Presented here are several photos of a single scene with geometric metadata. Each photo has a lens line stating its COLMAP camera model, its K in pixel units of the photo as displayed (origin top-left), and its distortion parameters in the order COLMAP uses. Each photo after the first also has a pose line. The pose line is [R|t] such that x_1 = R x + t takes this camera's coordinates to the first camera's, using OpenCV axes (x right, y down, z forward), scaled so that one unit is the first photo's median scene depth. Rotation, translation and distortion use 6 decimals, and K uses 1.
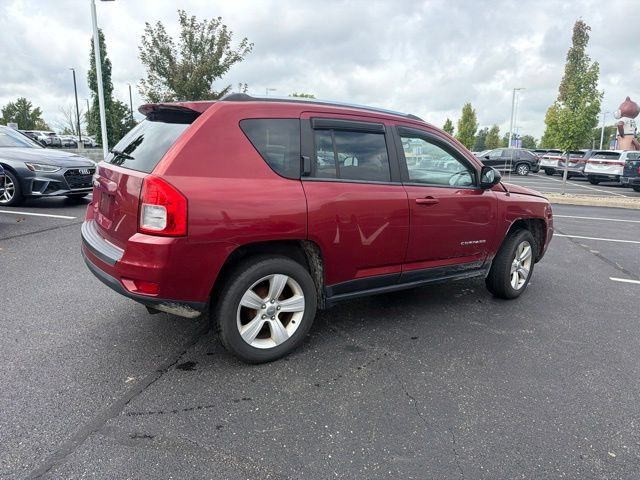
lens RADIAL K [[454.6, 0, 323.1], [0, 454.6, 232.5], [0, 0, 1]] dist [0.021027, -0.025257]
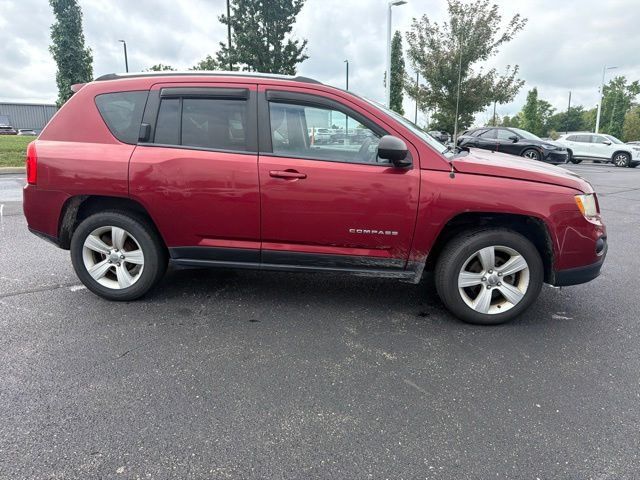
lens RADIAL K [[454.6, 0, 326.7], [0, 454.6, 234.0], [0, 0, 1]] dist [0.021027, -0.025257]
pose [[0.746560, 0.118187, -0.654737, 0.237101], [-0.109243, 0.992515, 0.054596, -0.002719], [0.656288, 0.030766, 0.753883, 0.105171]]
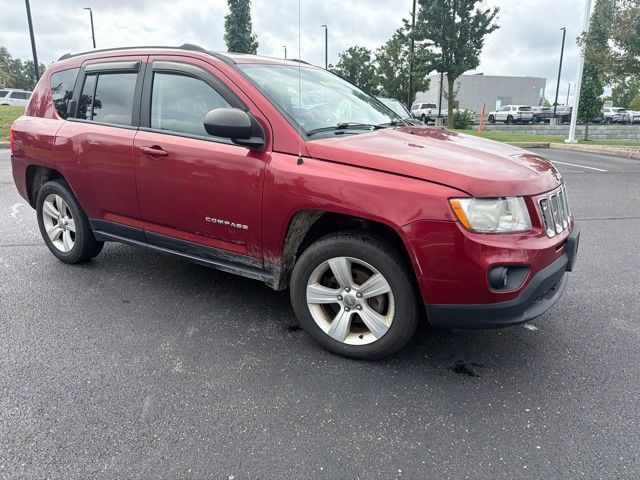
lens RADIAL K [[454.6, 0, 326.3], [0, 454.6, 238.1], [0, 0, 1]] dist [0.021027, -0.025257]
pose [[0.387628, 0.216910, -0.895932, 0.302664], [-0.167340, 0.972330, 0.163006, -0.027898], [0.906500, 0.086739, 0.413200, 0.257662]]
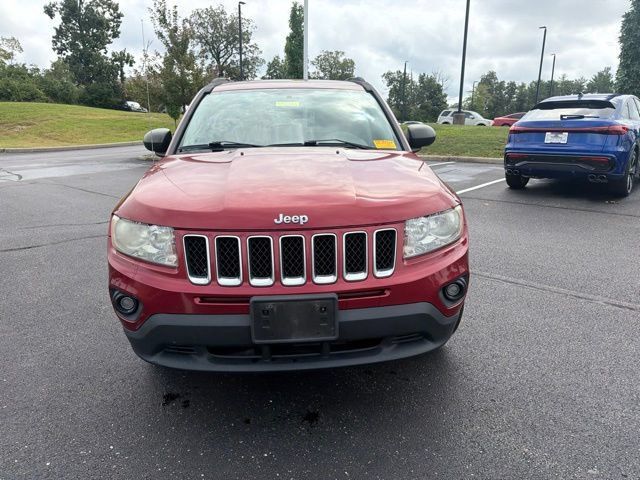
lens RADIAL K [[454.6, 0, 324.9], [0, 454.6, 244.4], [0, 0, 1]] dist [0.021027, -0.025257]
pose [[-0.514233, 0.184316, -0.837611, 0.277530], [-0.175951, 0.933188, 0.313370, -0.076973], [0.839408, 0.308524, -0.447446, 0.497114]]
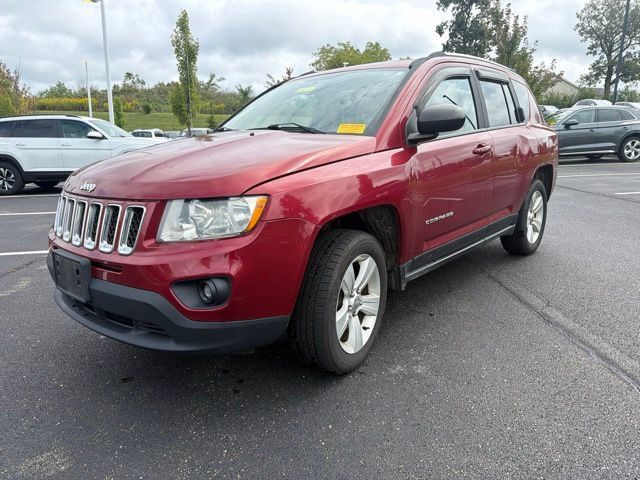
lens RADIAL K [[454.6, 0, 317.1], [0, 454.6, 237.3], [0, 0, 1]] dist [0.021027, -0.025257]
pose [[-0.971009, 0.029859, -0.237170, 0.124366], [-0.066461, 0.919325, 0.387845, -0.088551], [0.229617, 0.392364, -0.890689, 0.588125]]
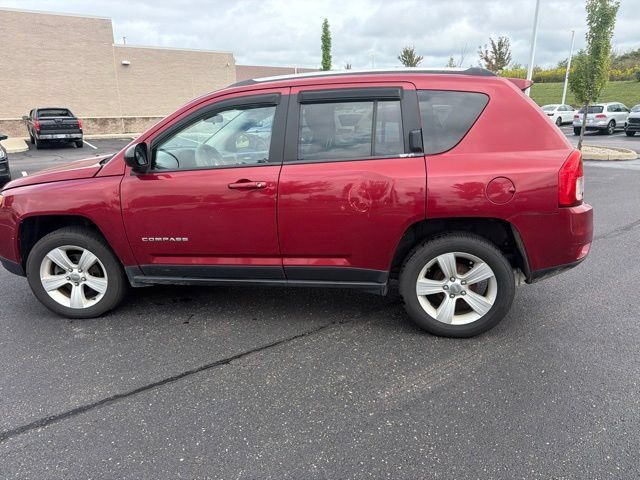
lens RADIAL K [[454.6, 0, 323.6], [0, 454.6, 243.5], [0, 0, 1]] dist [0.021027, -0.025257]
pose [[-0.714109, -0.216640, 0.665669, -0.199050], [0.126440, 0.895353, 0.427031, -0.109506], [-0.688521, 0.389114, -0.611988, 0.501896]]
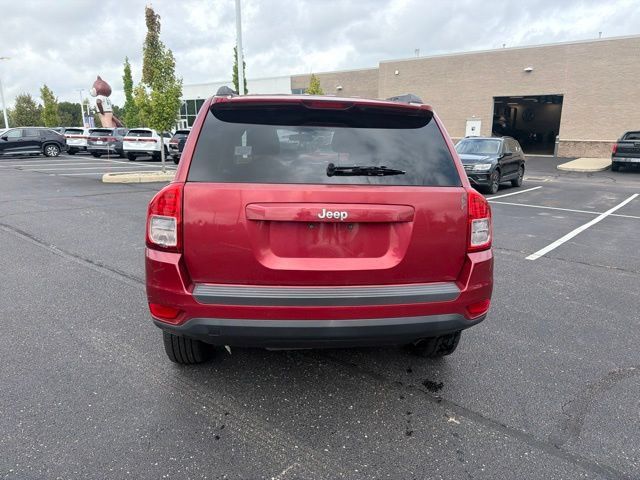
lens RADIAL K [[454.6, 0, 324.3], [0, 454.6, 235.1], [0, 0, 1]] dist [0.021027, -0.025257]
pose [[0.480304, -0.215742, 0.850155, -0.250816], [0.167081, 0.974033, 0.152785, -0.042466], [-0.861041, 0.068661, 0.503878, 0.152515]]
